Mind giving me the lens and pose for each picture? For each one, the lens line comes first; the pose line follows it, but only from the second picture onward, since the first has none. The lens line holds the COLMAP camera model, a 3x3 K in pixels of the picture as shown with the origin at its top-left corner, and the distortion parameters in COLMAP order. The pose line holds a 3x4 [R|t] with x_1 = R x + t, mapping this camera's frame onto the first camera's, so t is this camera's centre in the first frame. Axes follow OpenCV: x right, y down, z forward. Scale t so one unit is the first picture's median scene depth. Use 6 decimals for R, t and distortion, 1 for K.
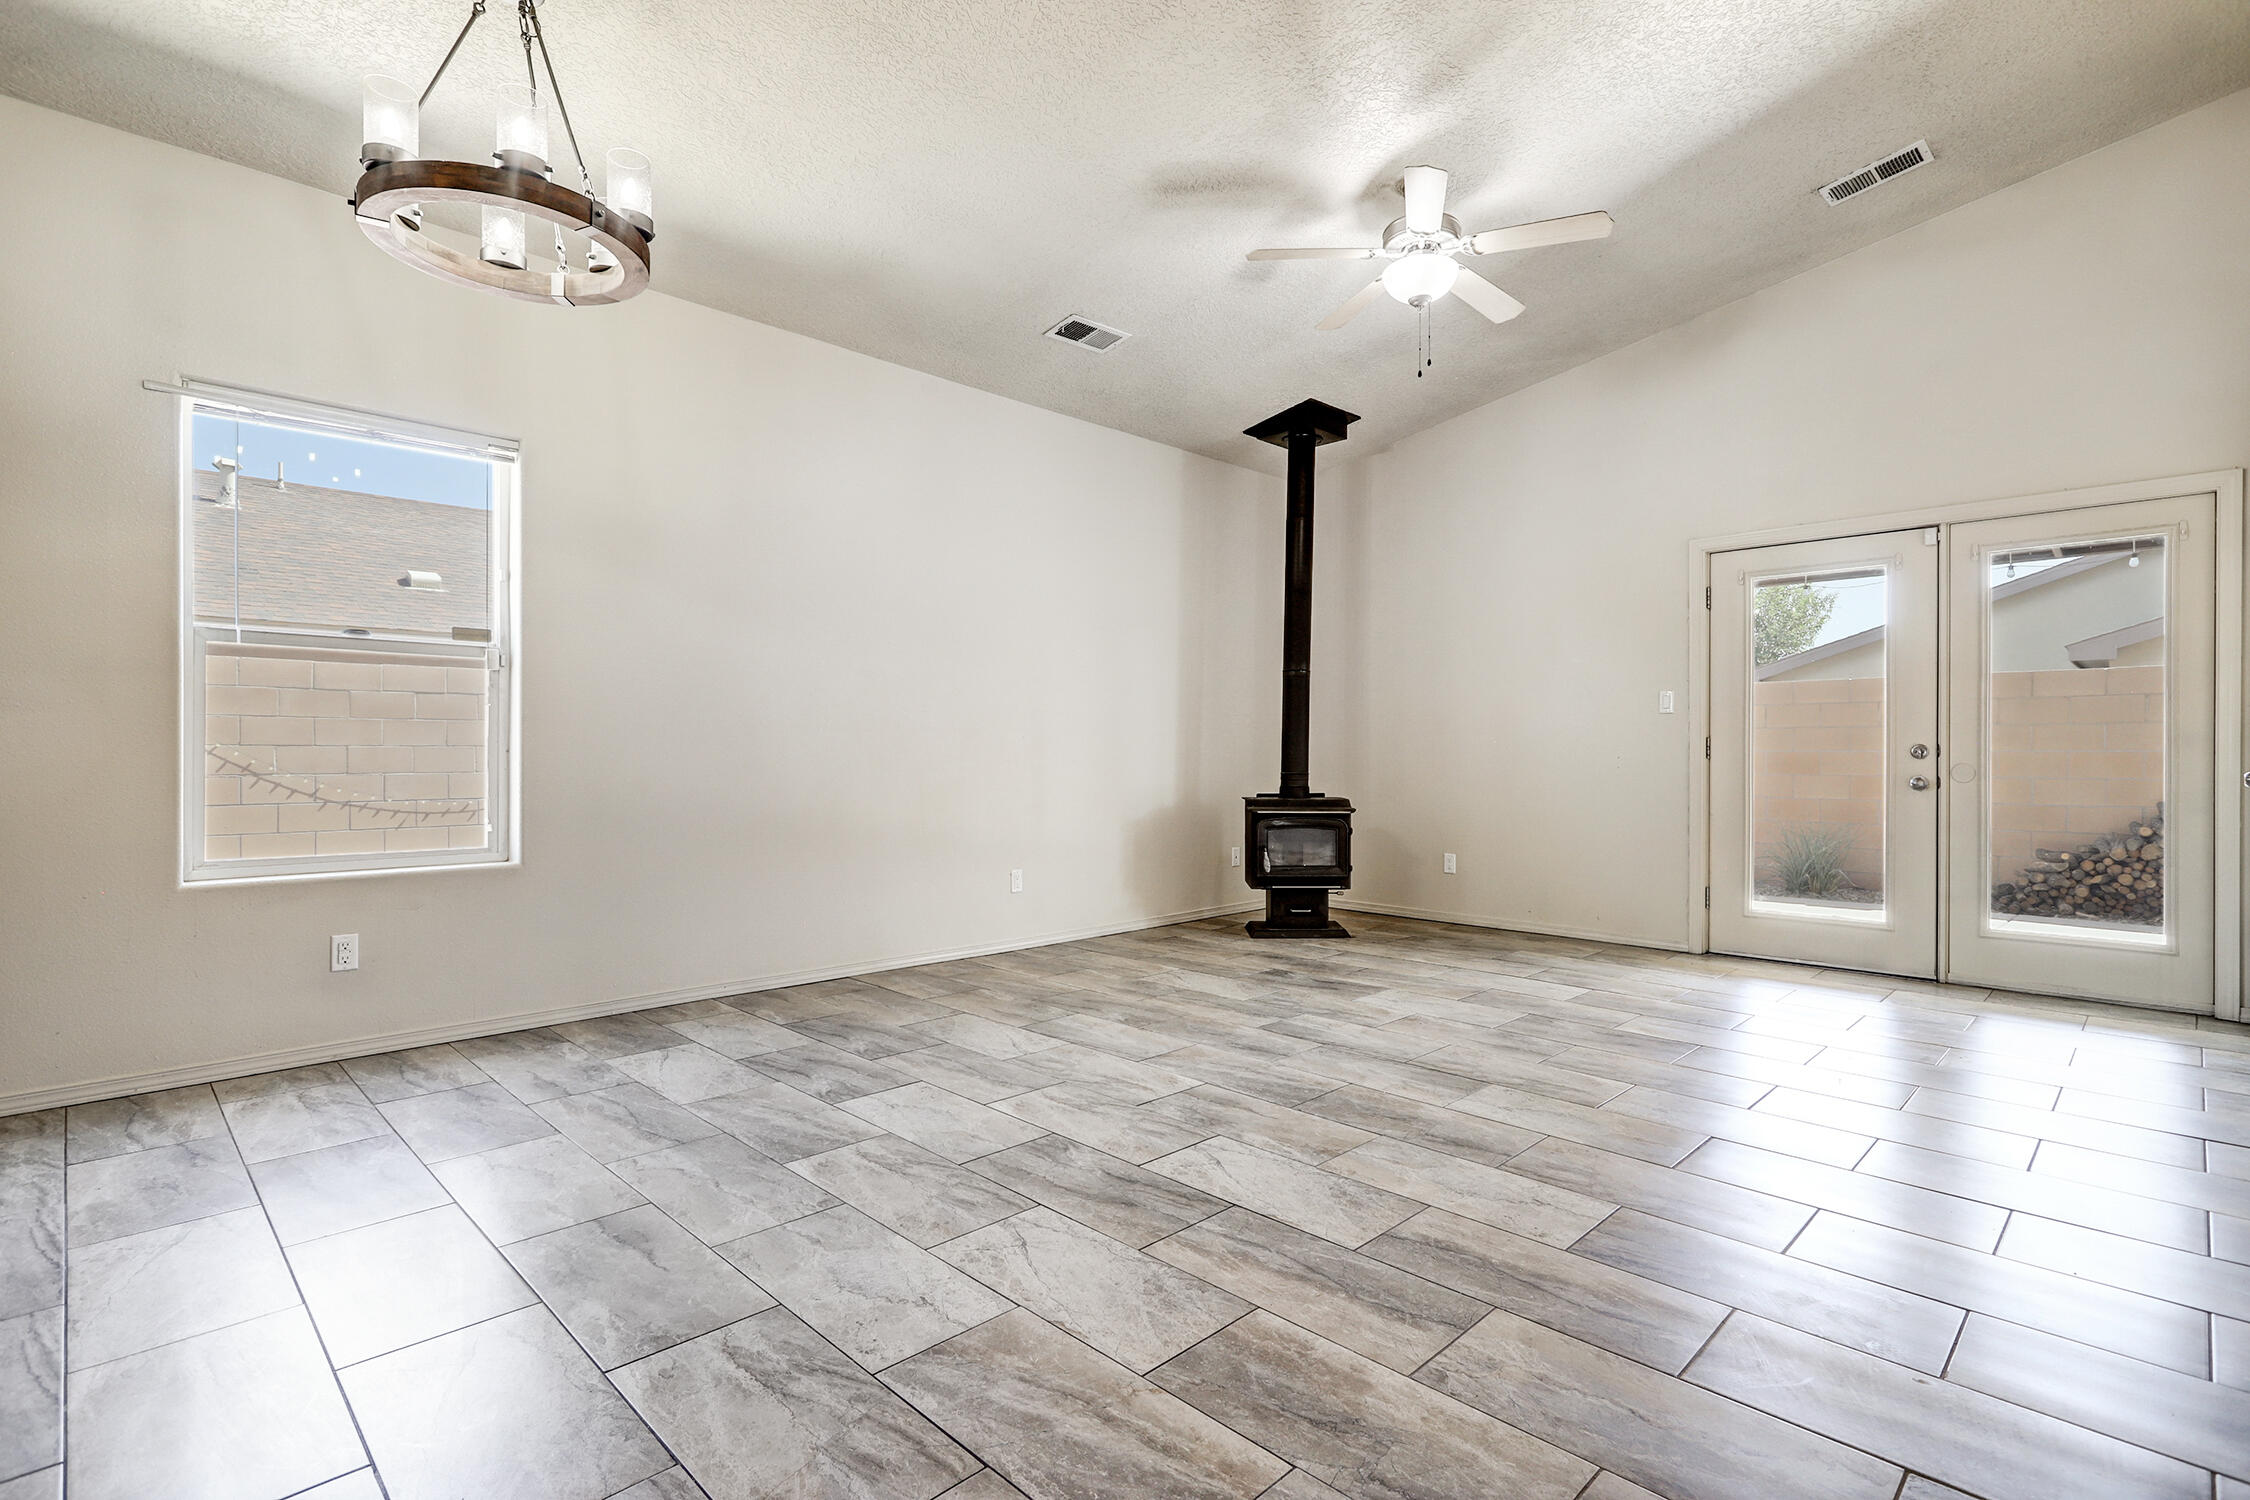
lens RADIAL K [[1065.3, 0, 1129.9], [0, 1065.3, 736.7], [0, 0, 1]] dist [-0.009172, 0.002244]
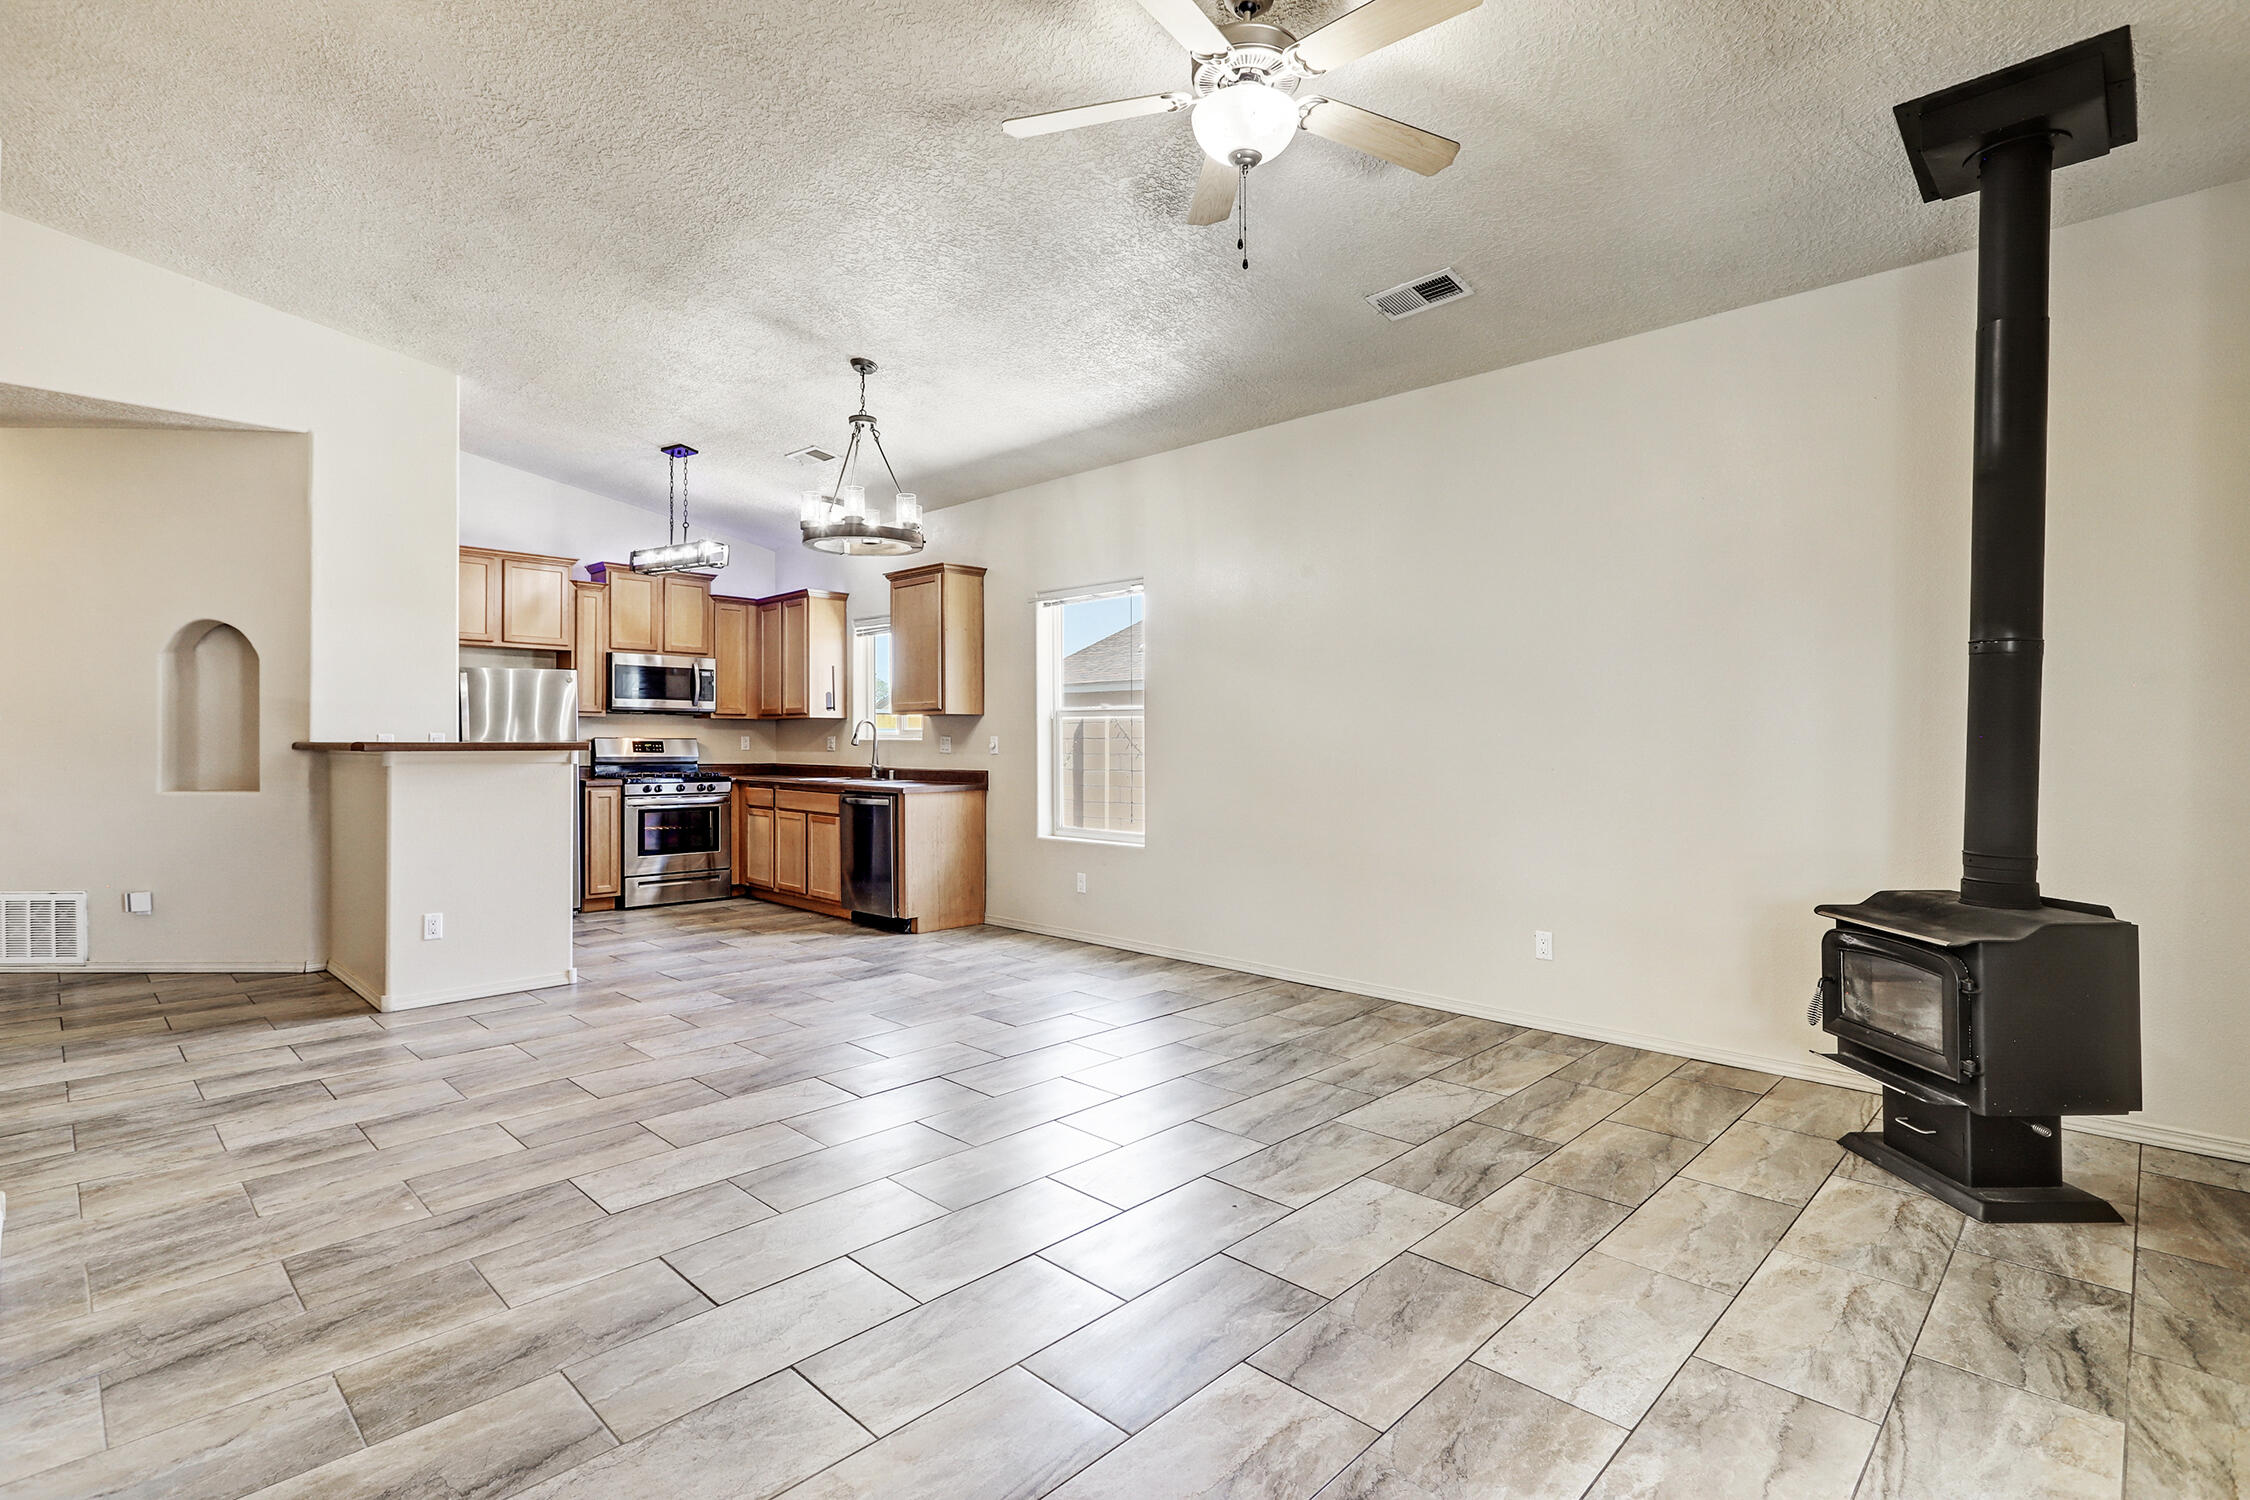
lens RADIAL K [[1065.3, 0, 1134.1], [0, 1065.3, 742.9], [0, 0, 1]] dist [-0.009172, 0.002244]
pose [[0.017735, -0.002309, -0.999840, 1.494346], [0.010609, 0.999941, -0.002121, -0.045364], [0.999786, -0.010569, 0.017758, 1.442067]]
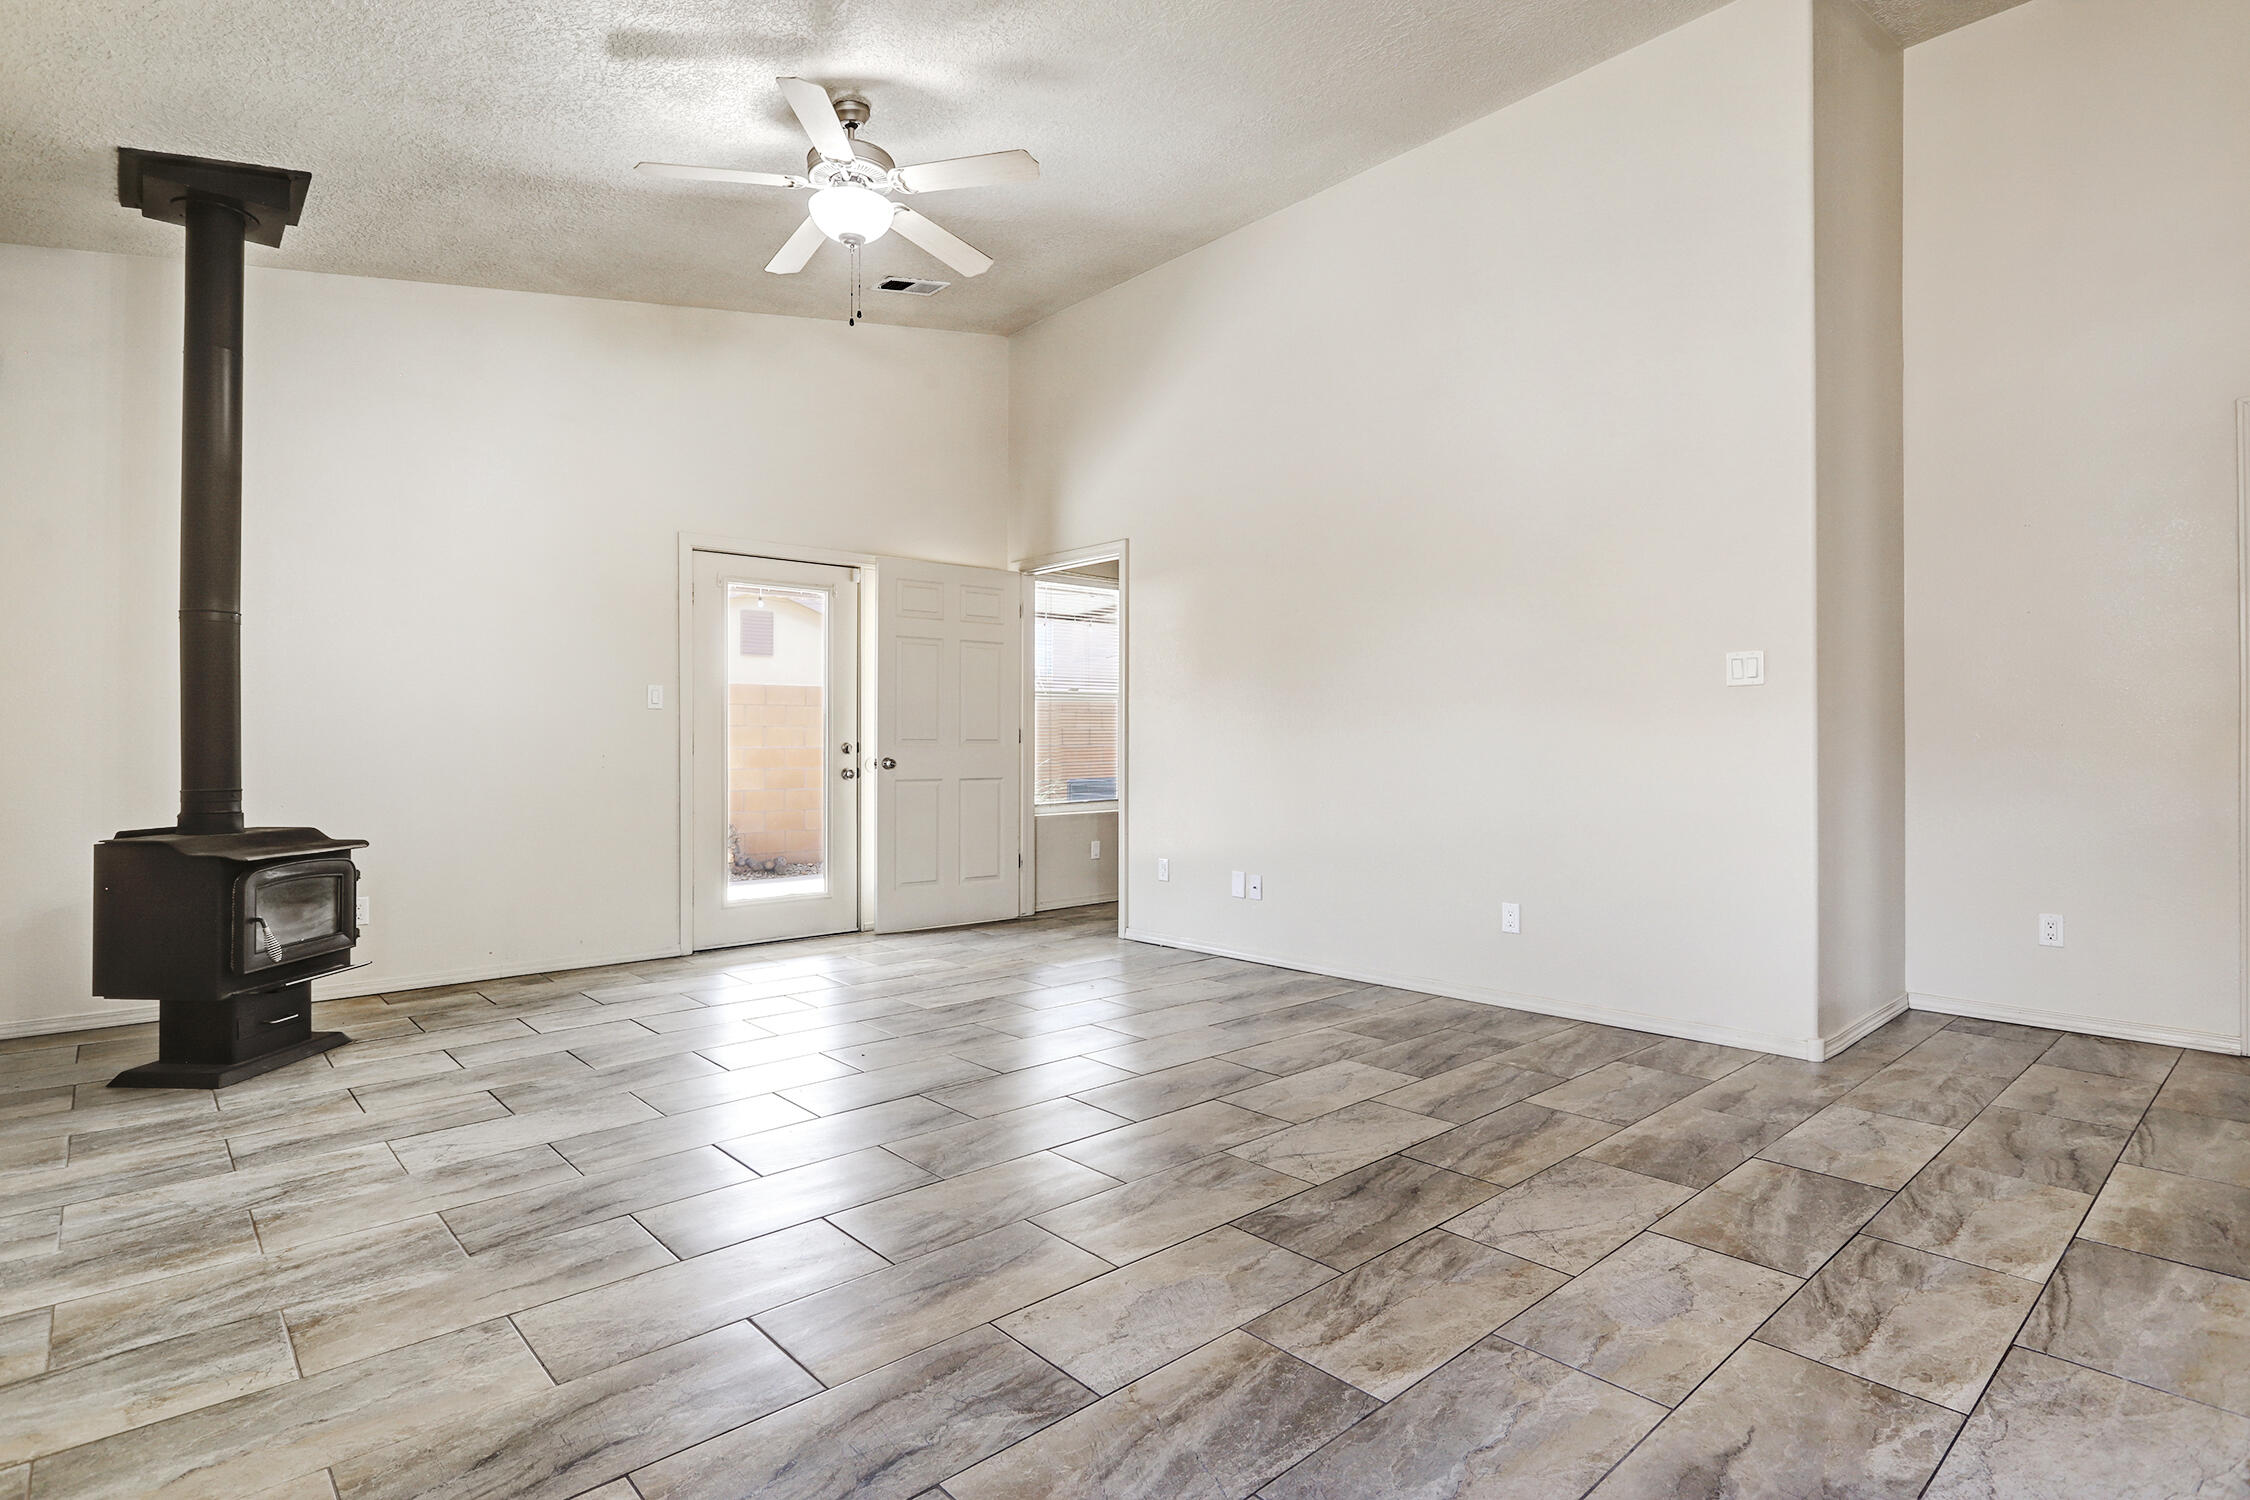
lens RADIAL K [[1124.0, 0, 1136.2], [0, 1124.0, 735.7], [0, 0, 1]] dist [-0.012894, 0.002995]
pose [[0.046408, 0.007766, 0.998892, -1.018729], [-0.007744, 0.999943, -0.007415, 0.012464], [-0.998893, -0.007392, 0.046466, 1.139787]]
